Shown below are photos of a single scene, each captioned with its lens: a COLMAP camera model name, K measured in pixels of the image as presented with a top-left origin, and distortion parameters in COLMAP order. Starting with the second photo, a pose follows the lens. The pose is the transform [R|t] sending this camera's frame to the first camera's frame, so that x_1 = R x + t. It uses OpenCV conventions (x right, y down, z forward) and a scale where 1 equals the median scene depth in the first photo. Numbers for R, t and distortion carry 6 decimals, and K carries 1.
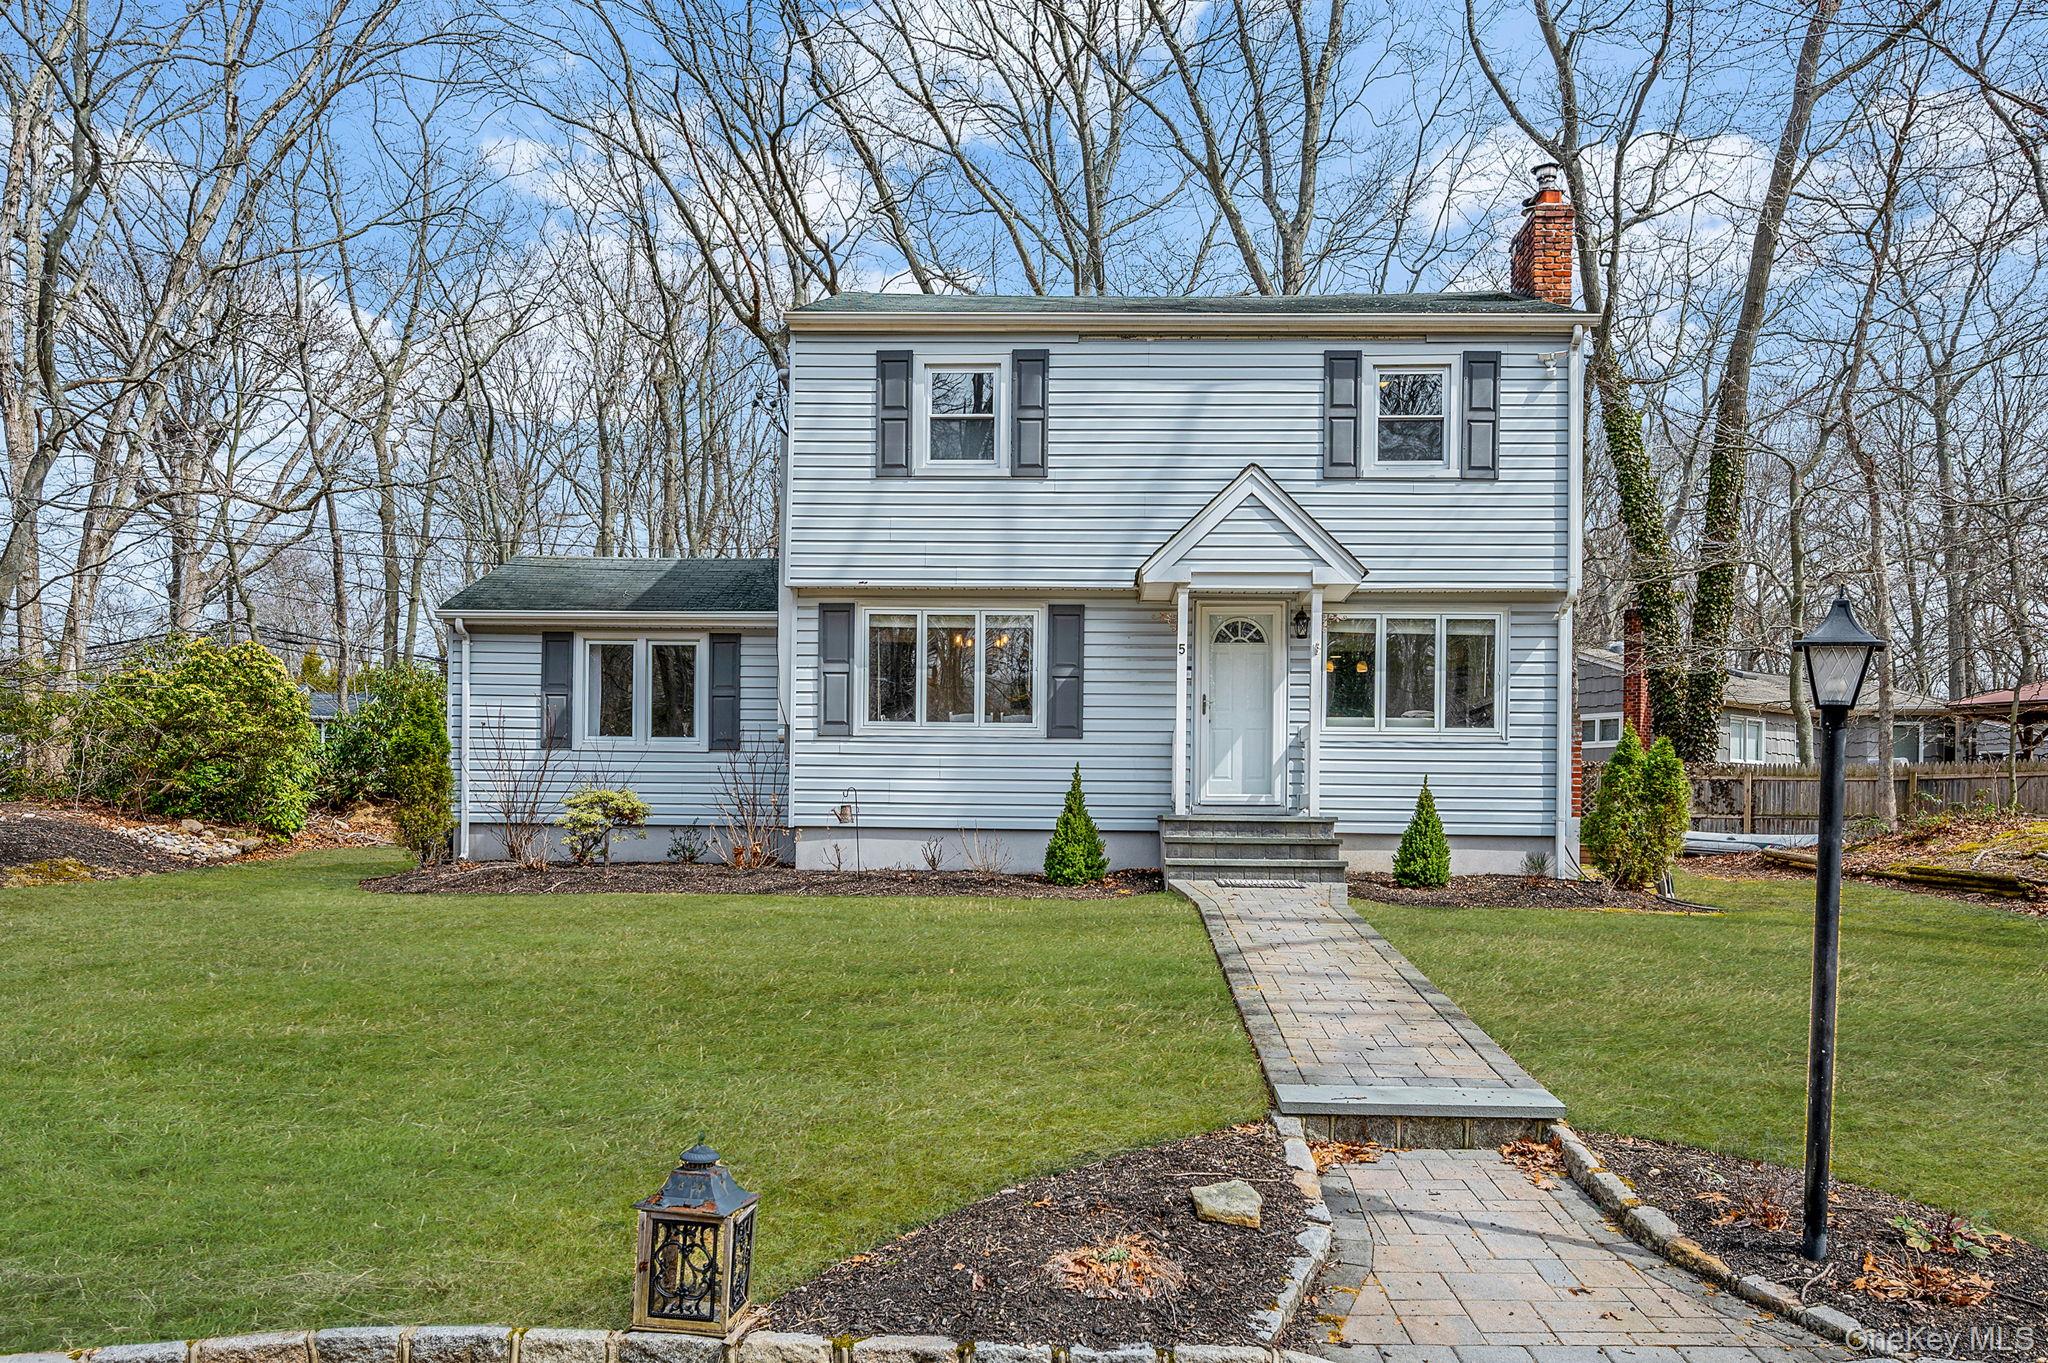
lens RADIAL K [[1484.9, 0, 1066.9], [0, 1484.9, 835.7], [0, 0, 1]] dist [0.026584, -0.004852]
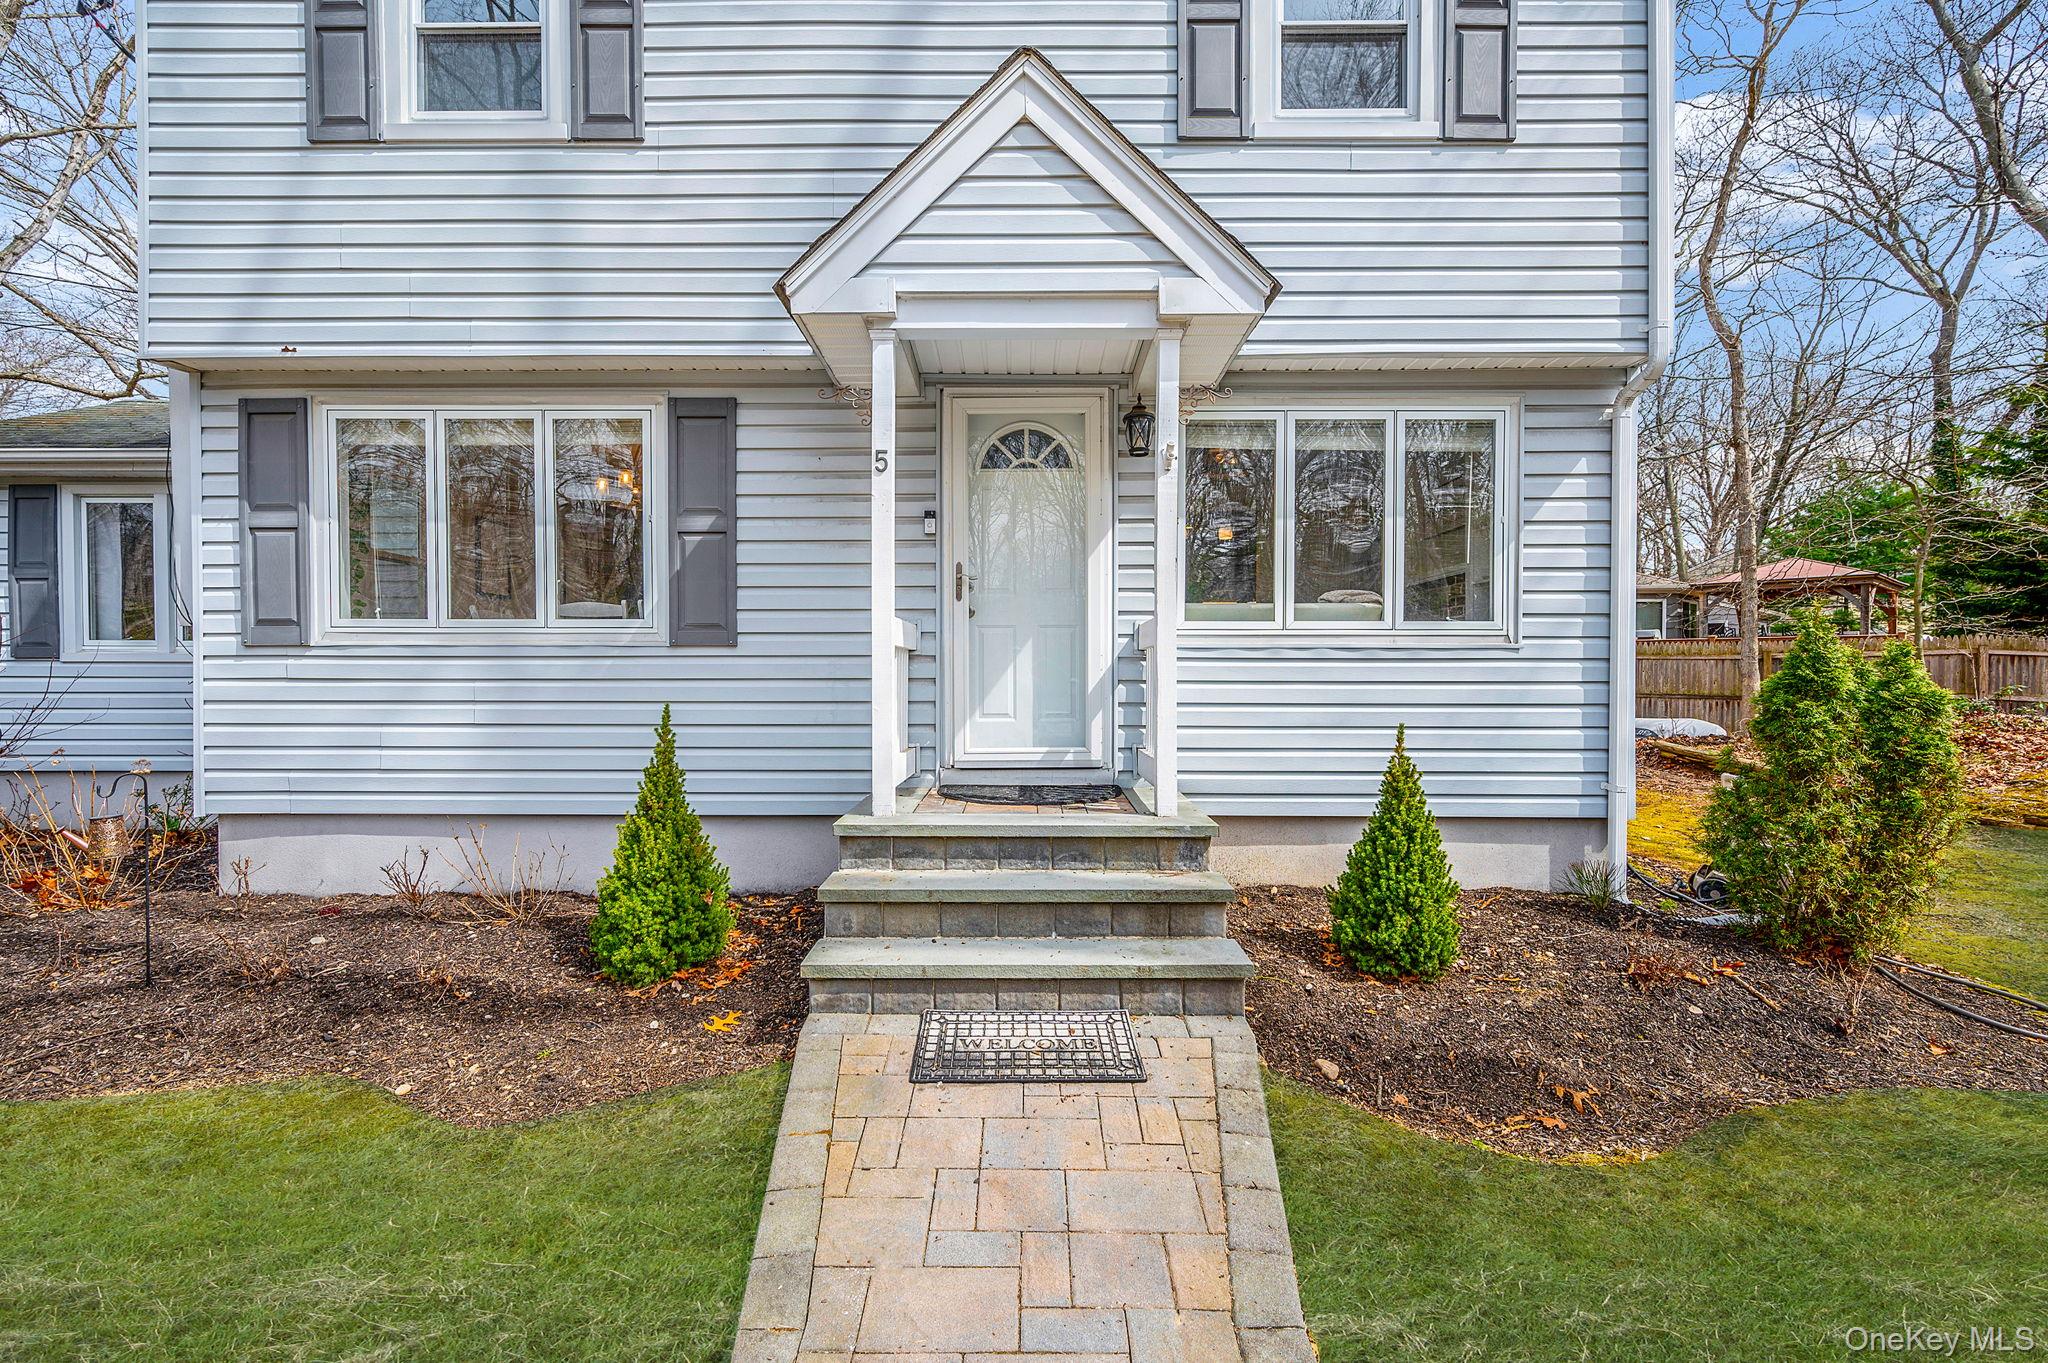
lens RADIAL K [[878.8, 0, 1031.0], [0, 878.8, 681.1], [0, 0, 1]] dist [0.003029, -0.000597]
pose [[0.999769, -0.010663, 0.018646, 0.112554], [0.010405, 0.999849, 0.013906, -0.056878], [-0.018791, -0.013709, 0.999729, 0.684427]]
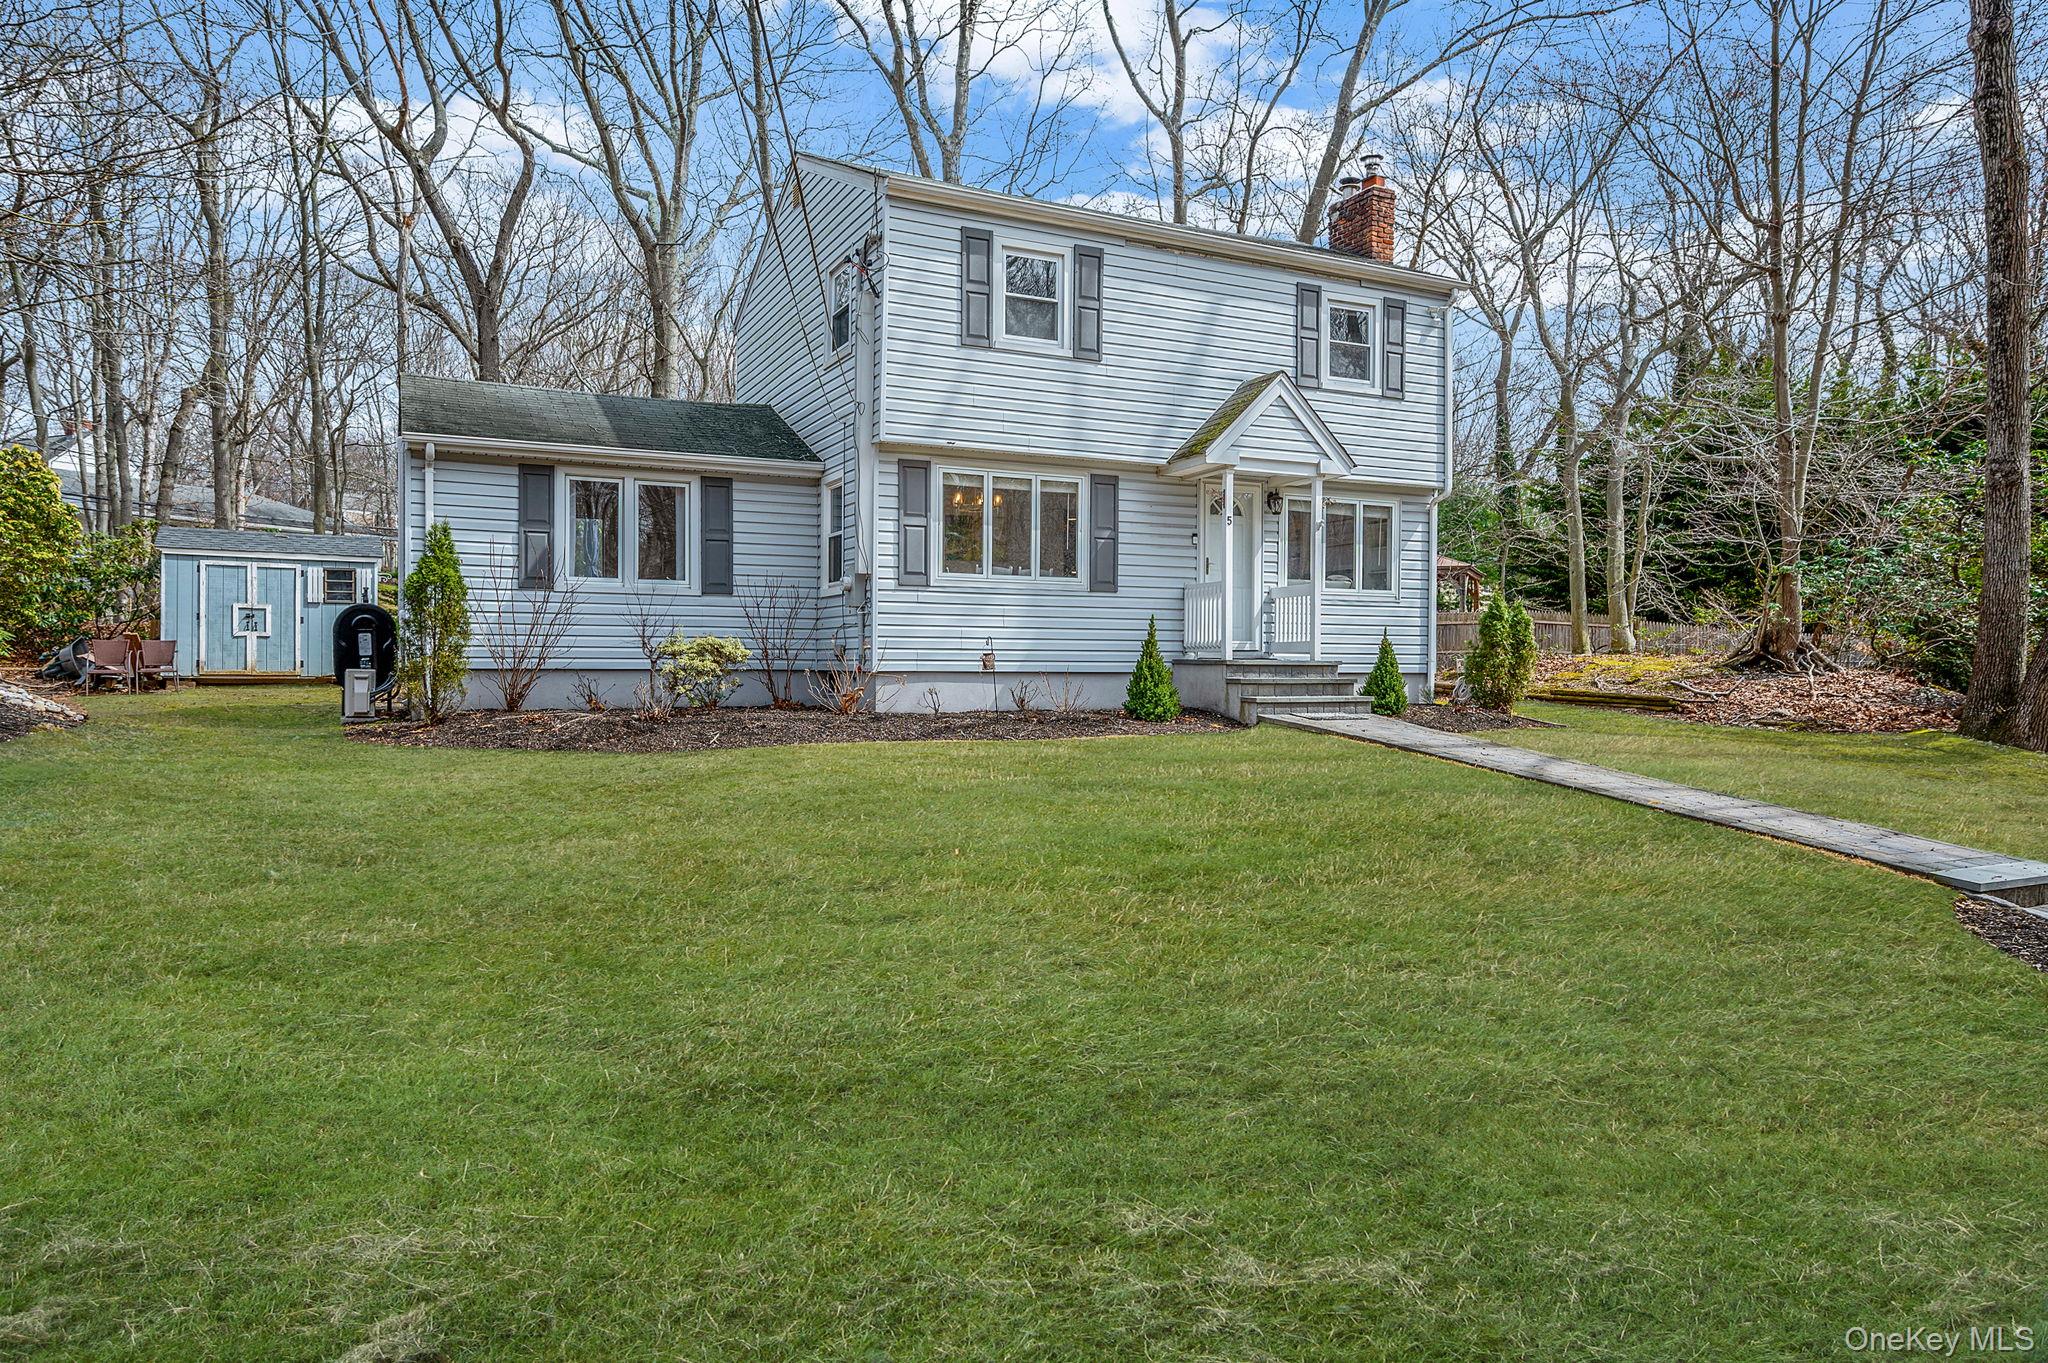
lens RADIAL K [[1313.2, 0, 1054.5], [0, 1313.2, 677.9], [0, 0, 1]] dist [0.029062, -0.002951]
pose [[0.877191, -0.012145, 0.479988, -0.523339], [0.007148, 0.999900, 0.012237, -0.012555], [-0.480089, -0.007303, 0.877190, 0.135340]]
